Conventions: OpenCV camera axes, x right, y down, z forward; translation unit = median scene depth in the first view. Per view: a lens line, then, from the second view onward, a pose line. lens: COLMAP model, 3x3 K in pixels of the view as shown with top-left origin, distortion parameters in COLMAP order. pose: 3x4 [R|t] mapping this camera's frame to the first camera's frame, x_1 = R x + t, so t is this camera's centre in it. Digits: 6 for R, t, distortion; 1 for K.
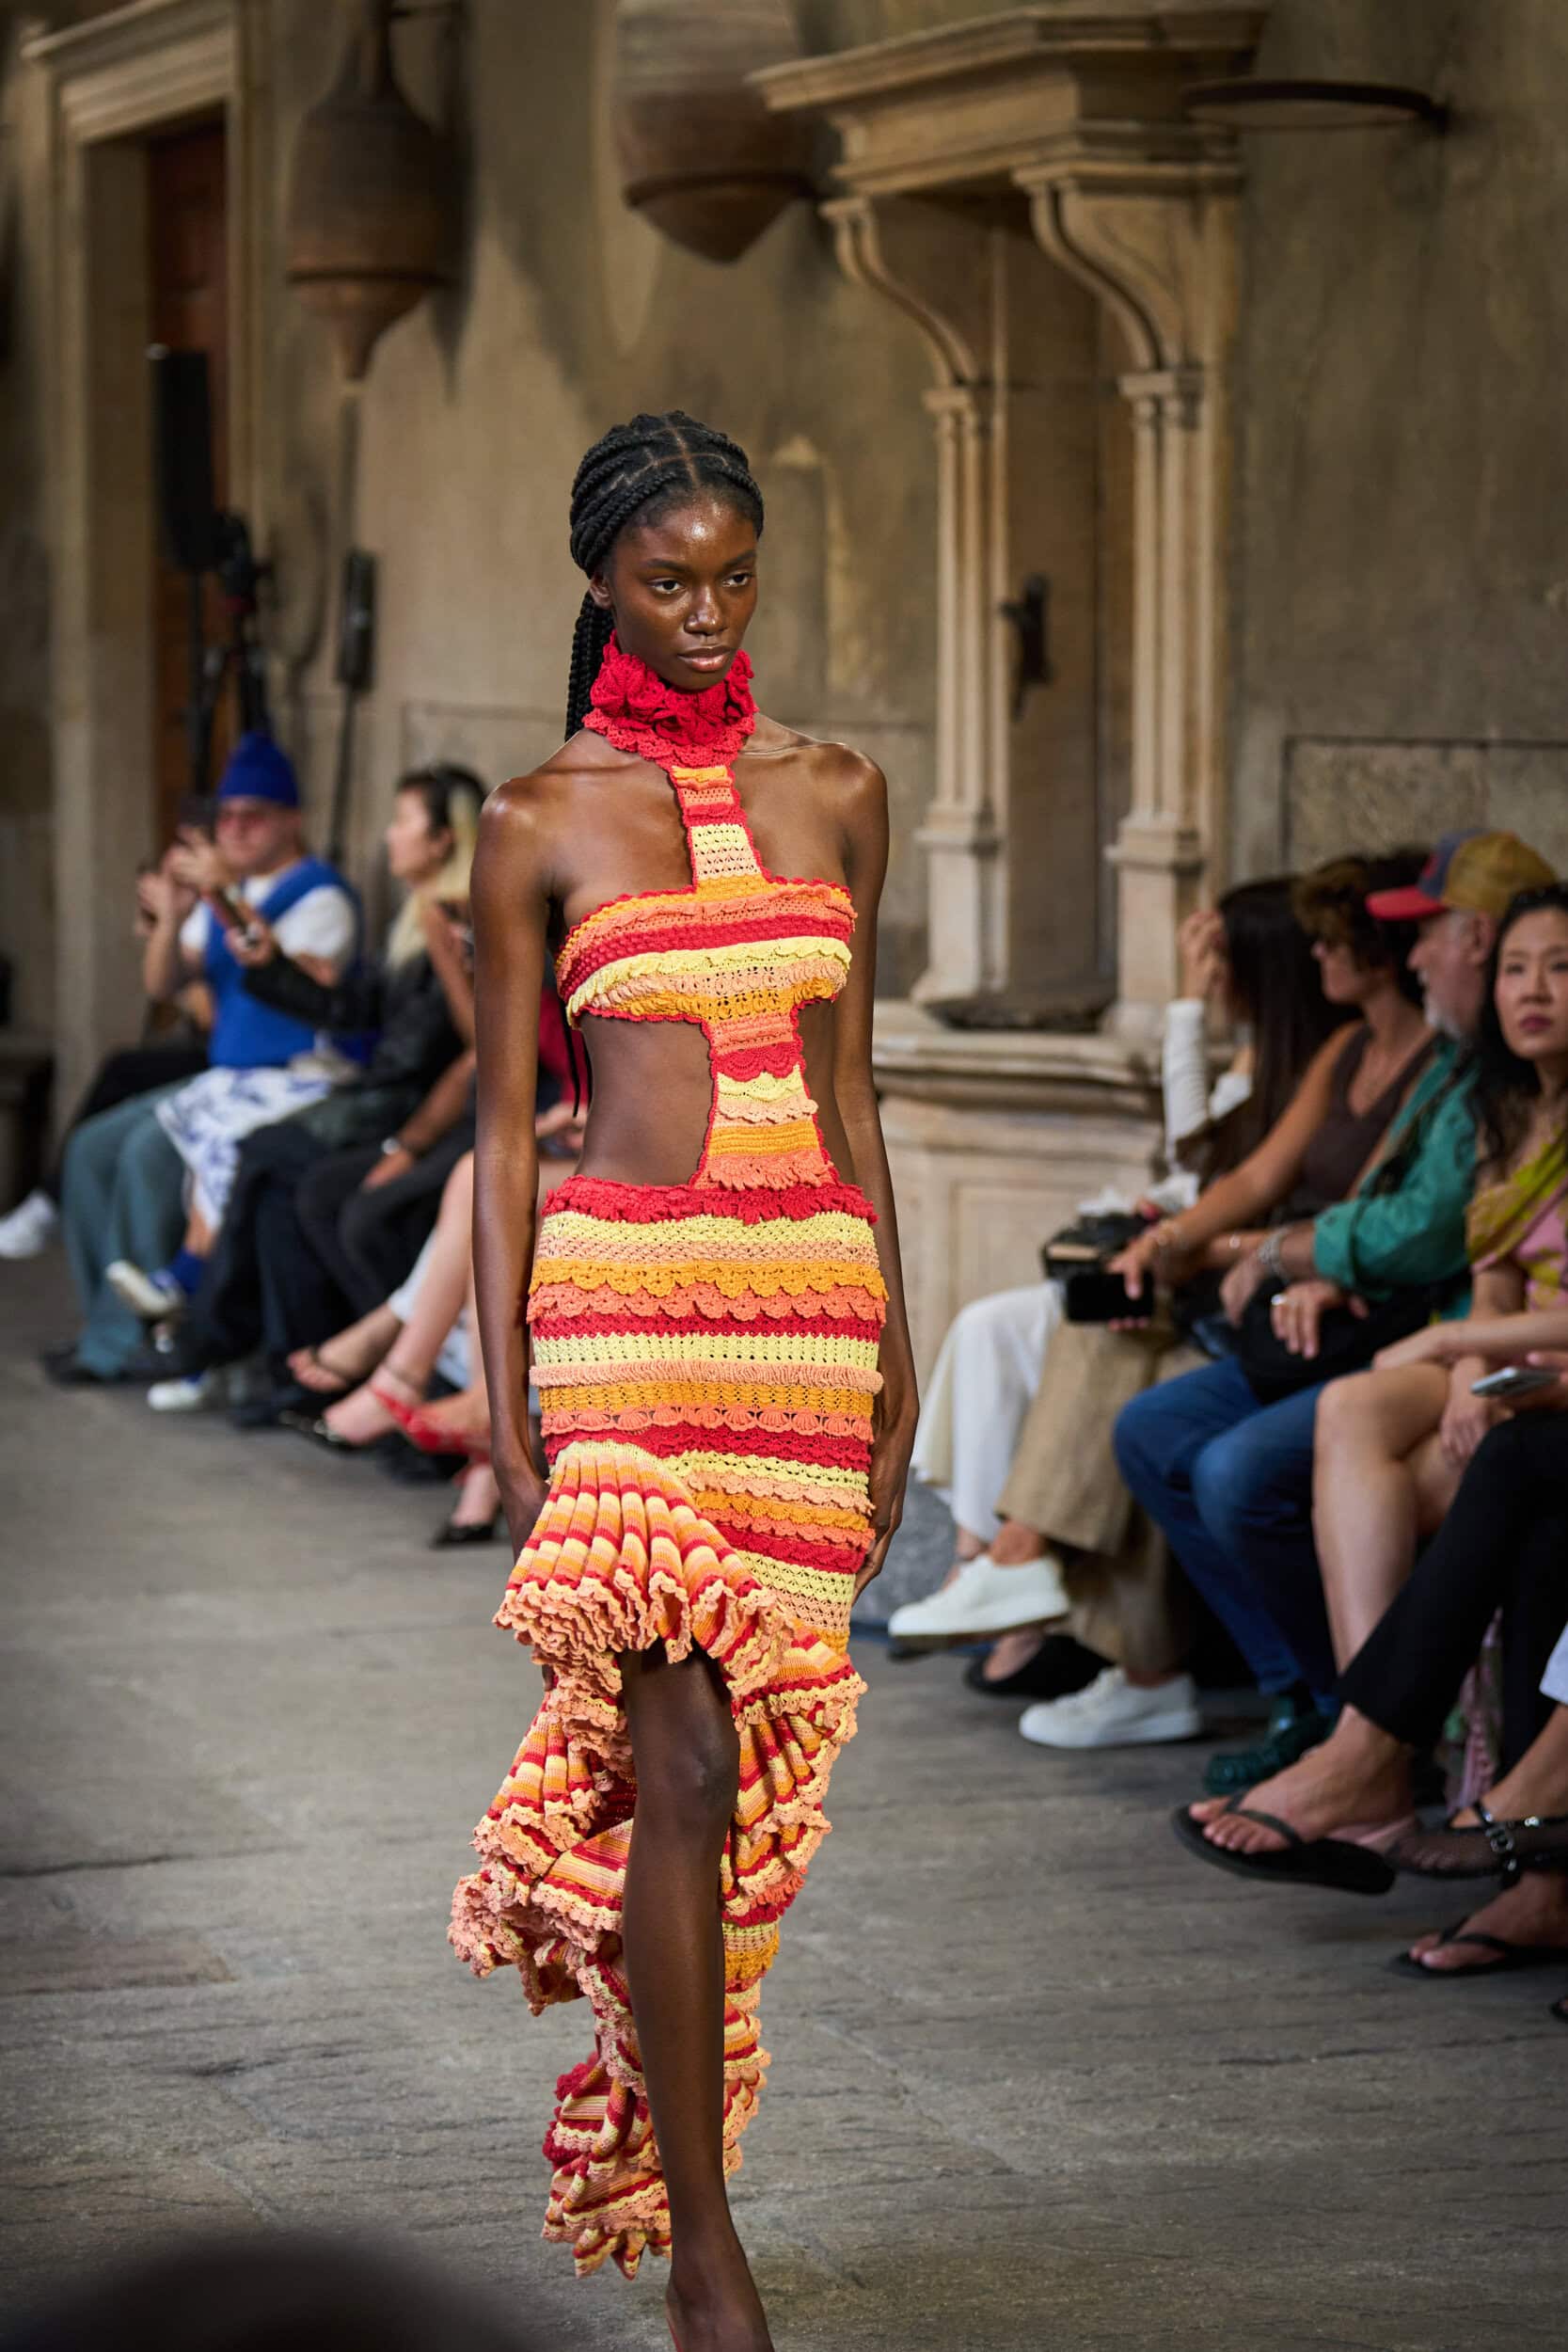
lens RADIAL K [[6088.8, 0, 789.7], [0, 6088.8, 1037.0], [0, 0, 1]] dist [0.160962, -0.396449]
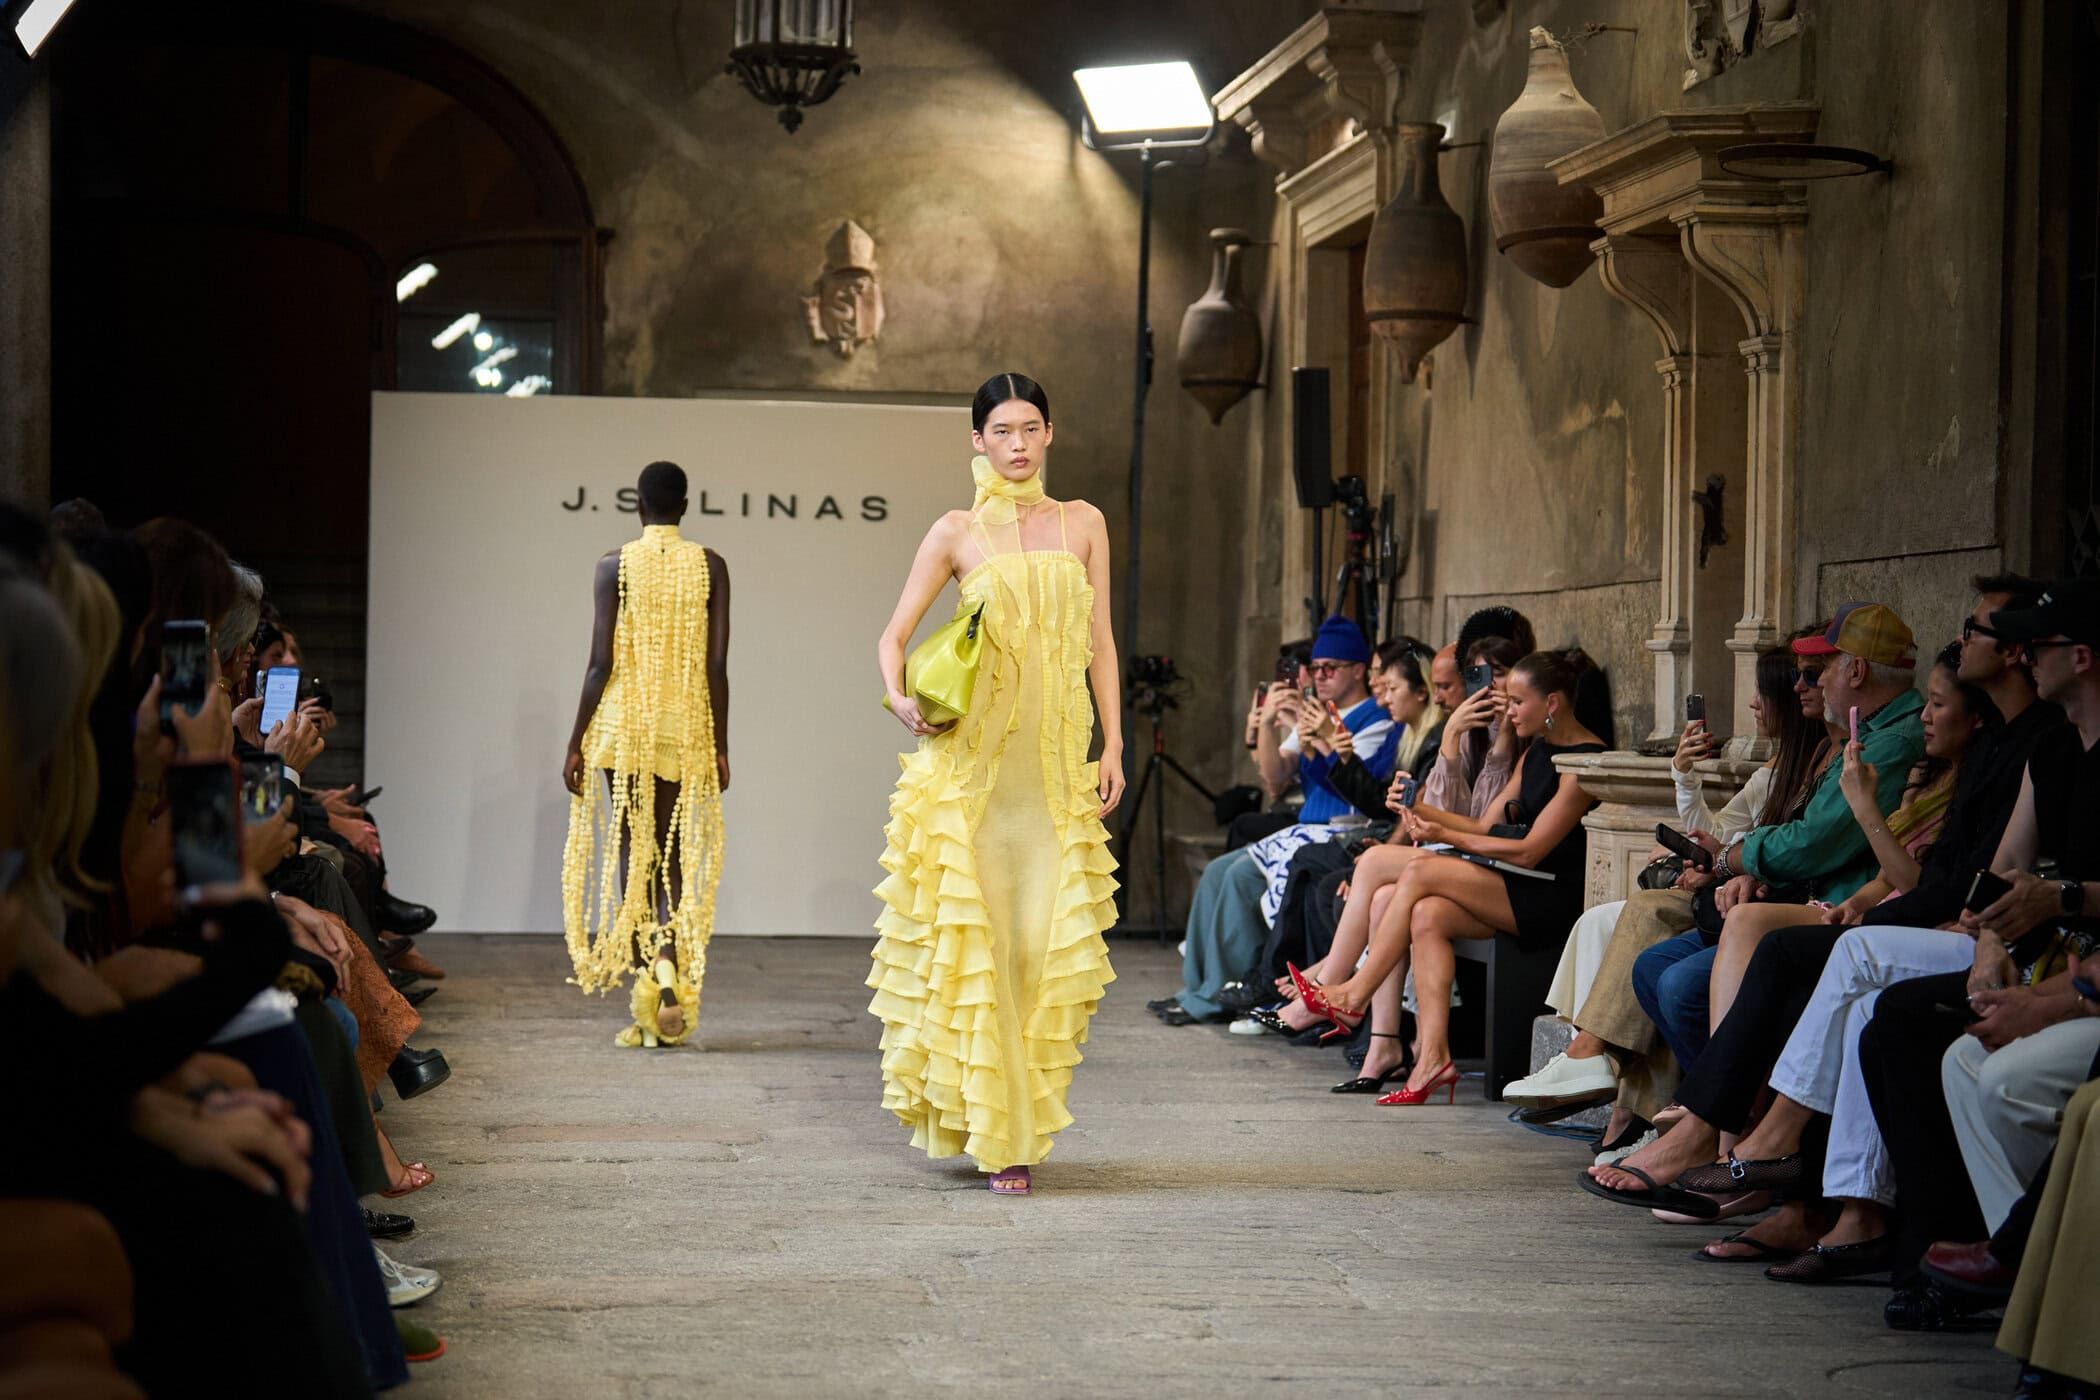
lens RADIAL K [[4436.8, 0, 1050.0], [0, 4436.8, 700.0], [0, 0, 1]] dist [0.134310, -0.214020]
pose [[0.972910, 0.017523, -0.230517, 0.151437], [-0.030693, 0.998087, -0.053670, 0.053234], [0.229136, 0.059291, 0.971587, -0.162525]]
